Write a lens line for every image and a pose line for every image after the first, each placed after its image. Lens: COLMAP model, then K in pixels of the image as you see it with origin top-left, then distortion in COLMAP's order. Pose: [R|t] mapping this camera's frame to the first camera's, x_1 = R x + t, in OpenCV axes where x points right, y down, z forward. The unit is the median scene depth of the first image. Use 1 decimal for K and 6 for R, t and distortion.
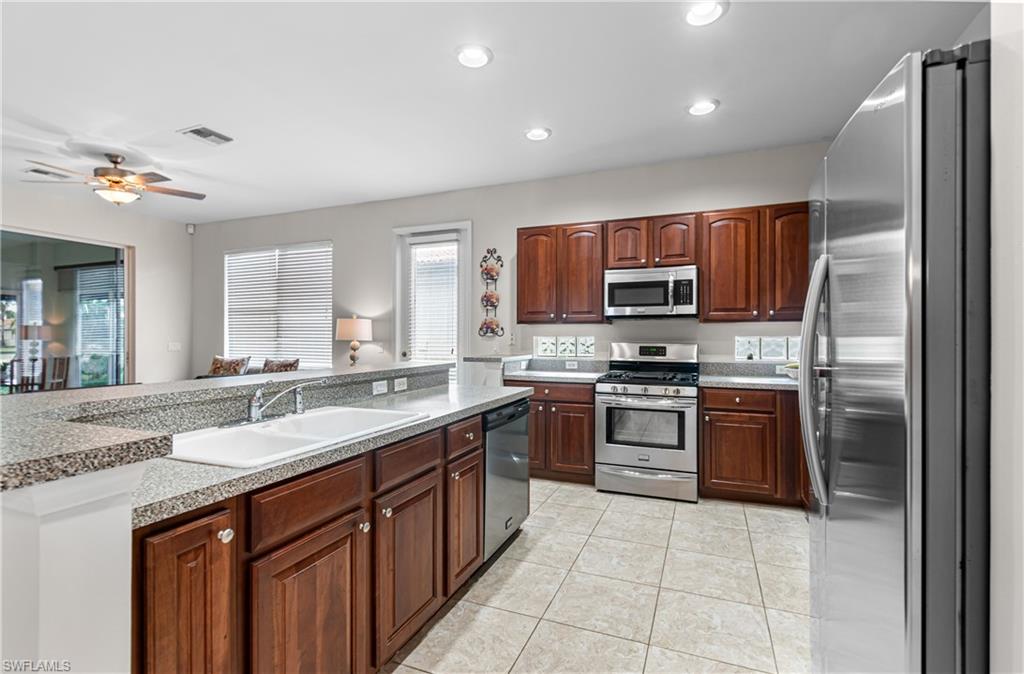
lens RADIAL K [[466.5, 0, 519.7], [0, 466.5, 335.5], [0, 0, 1]] dist [-0.000045, -0.000024]
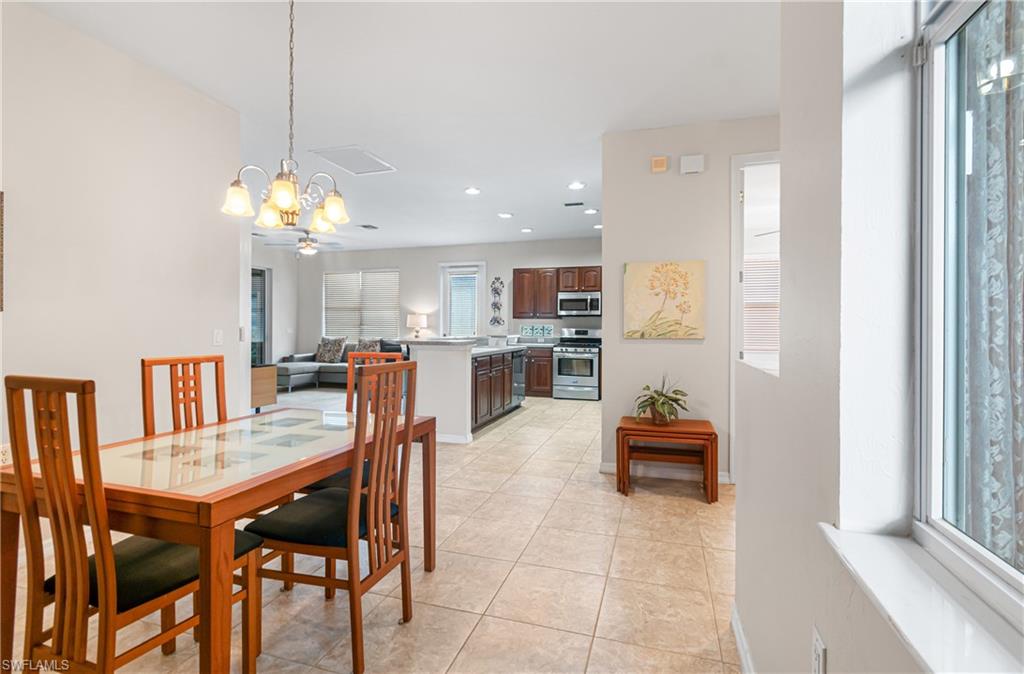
lens RADIAL K [[473.0, 0, 511.7], [0, 473.0, 325.8], [0, 0, 1]] dist [0.000482, 0.000153]
pose [[0.997692, 0.004959, 0.067726, -0.158564], [-0.004868, 0.999987, -0.001508, 0.008696], [-0.067732, 0.001175, 0.997703, -1.048076]]
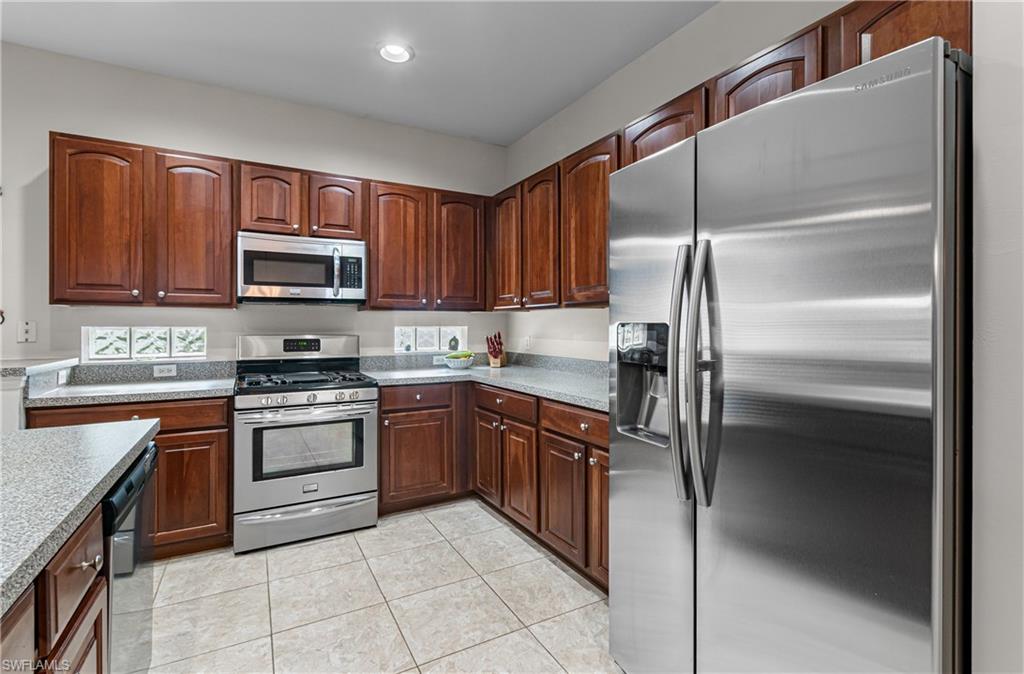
lens RADIAL K [[473.0, 0, 511.7], [0, 473.0, 325.8], [0, 0, 1]] dist [0.000482, 0.000153]
pose [[0.627580, 0.000810, 0.778552, -0.111032], [-0.000986, 0.999999, -0.000246, 0.000914], [-0.778552, -0.000613, 0.627580, 0.244376]]
